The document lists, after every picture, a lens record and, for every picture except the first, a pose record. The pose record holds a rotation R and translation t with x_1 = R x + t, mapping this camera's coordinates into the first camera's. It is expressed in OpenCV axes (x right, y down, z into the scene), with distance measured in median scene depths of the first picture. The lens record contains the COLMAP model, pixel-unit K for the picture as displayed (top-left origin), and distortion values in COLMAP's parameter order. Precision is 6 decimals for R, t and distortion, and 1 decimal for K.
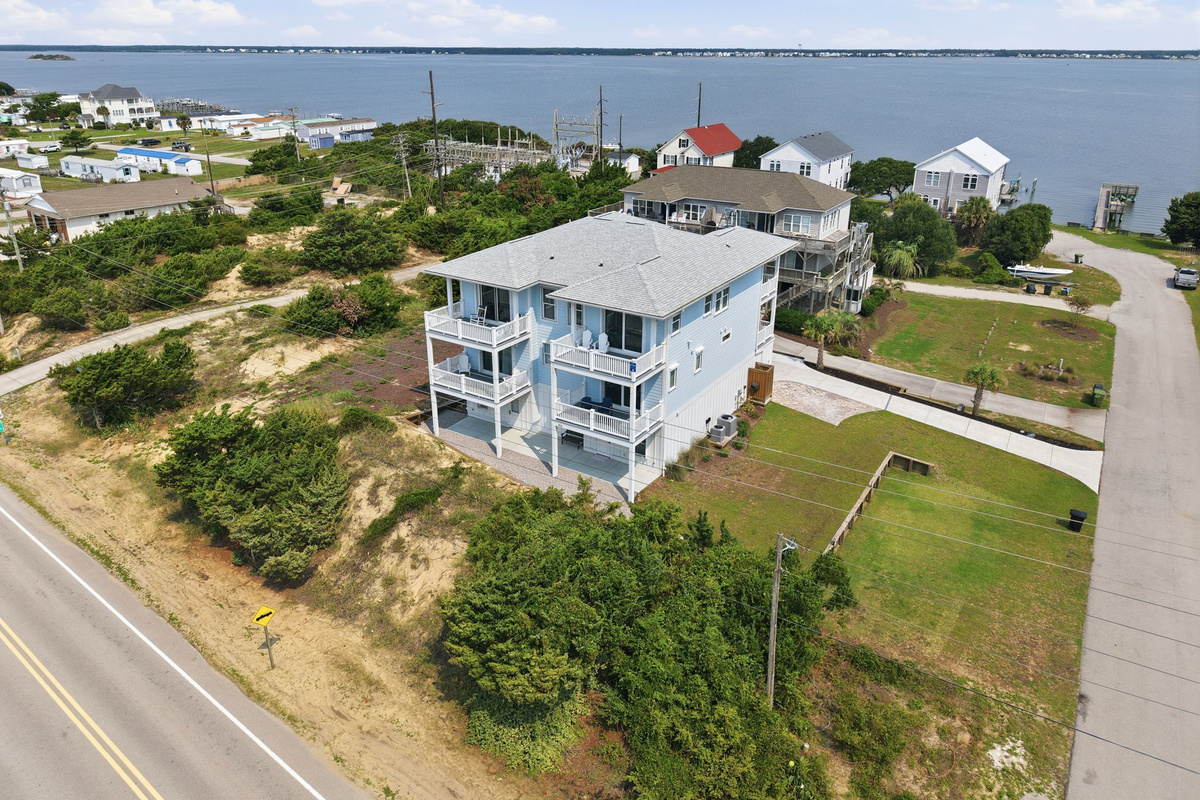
lens RADIAL K [[801.1, 0, 600.1], [0, 801.1, 354.9], [0, 0, 1]] dist [0.006023, -0.000878]
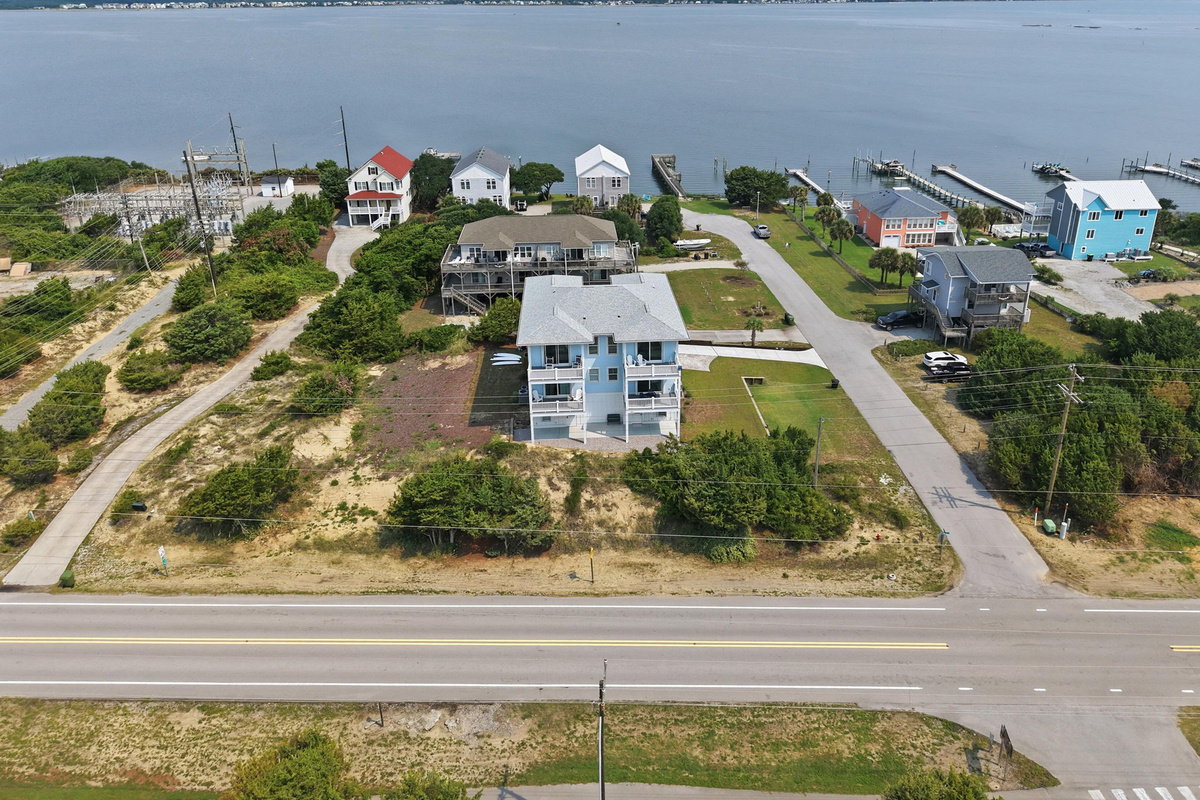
lens RADIAL K [[810.9, 0, 623.3], [0, 810.9, 342.5], [0, 0, 1]] dist [0.063052, -0.081602]
pose [[0.802572, -0.243256, 0.544706, -0.820025], [0.221700, 0.969312, 0.106225, -0.206584], [-0.553830, 0.035508, 0.831872, -0.383697]]
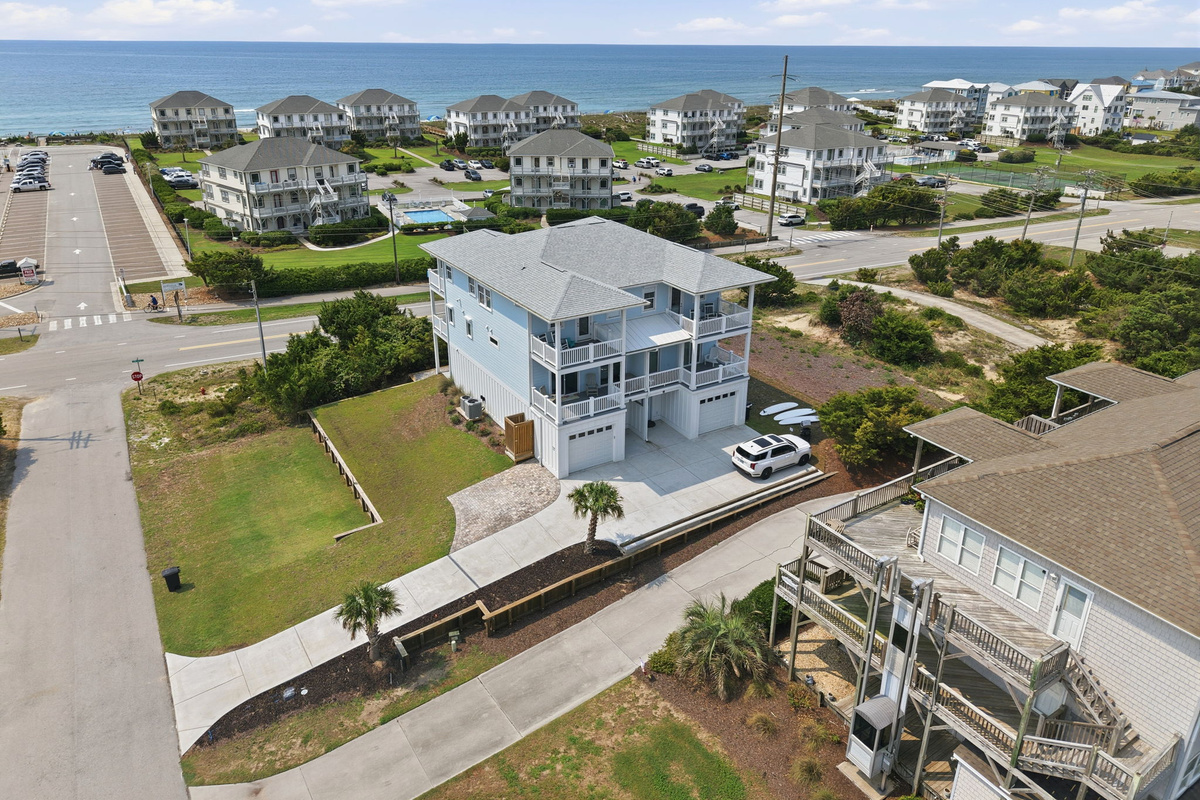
lens RADIAL K [[802.8, 0, 598.3], [0, 802.8, 354.2], [0, 0, 1]] dist [0.008751, -0.001081]
pose [[-0.430679, 0.321060, -0.843467, 0.918811], [-0.328921, 0.814467, 0.477970, -0.515891], [0.840433, 0.483285, -0.245170, 1.287144]]
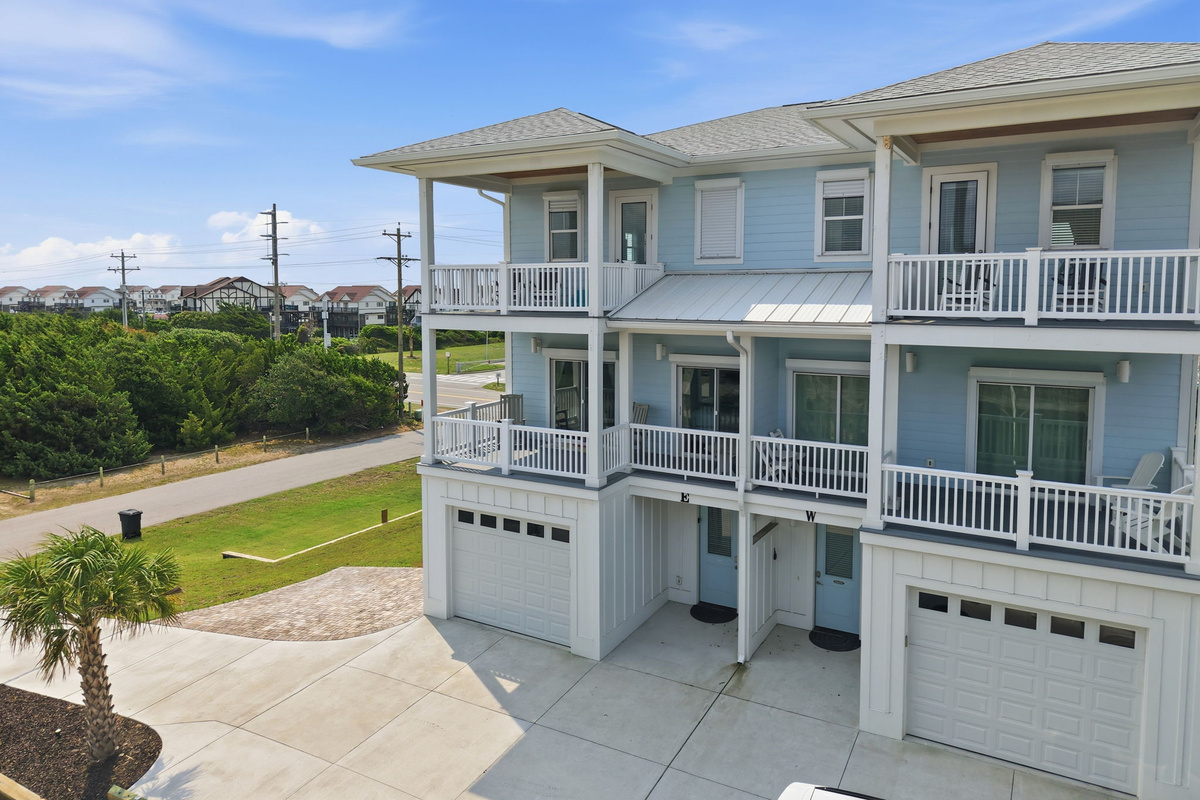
lens RADIAL K [[802.8, 0, 598.3], [0, 802.8, 354.2], [0, 0, 1]] dist [0.008751, -0.001081]
pose [[-0.998899, 0.001537, -0.046883, 0.173744], [-0.018927, 0.901286, 0.432812, -0.218110], [0.042920, 0.433222, -0.900264, 1.368197]]
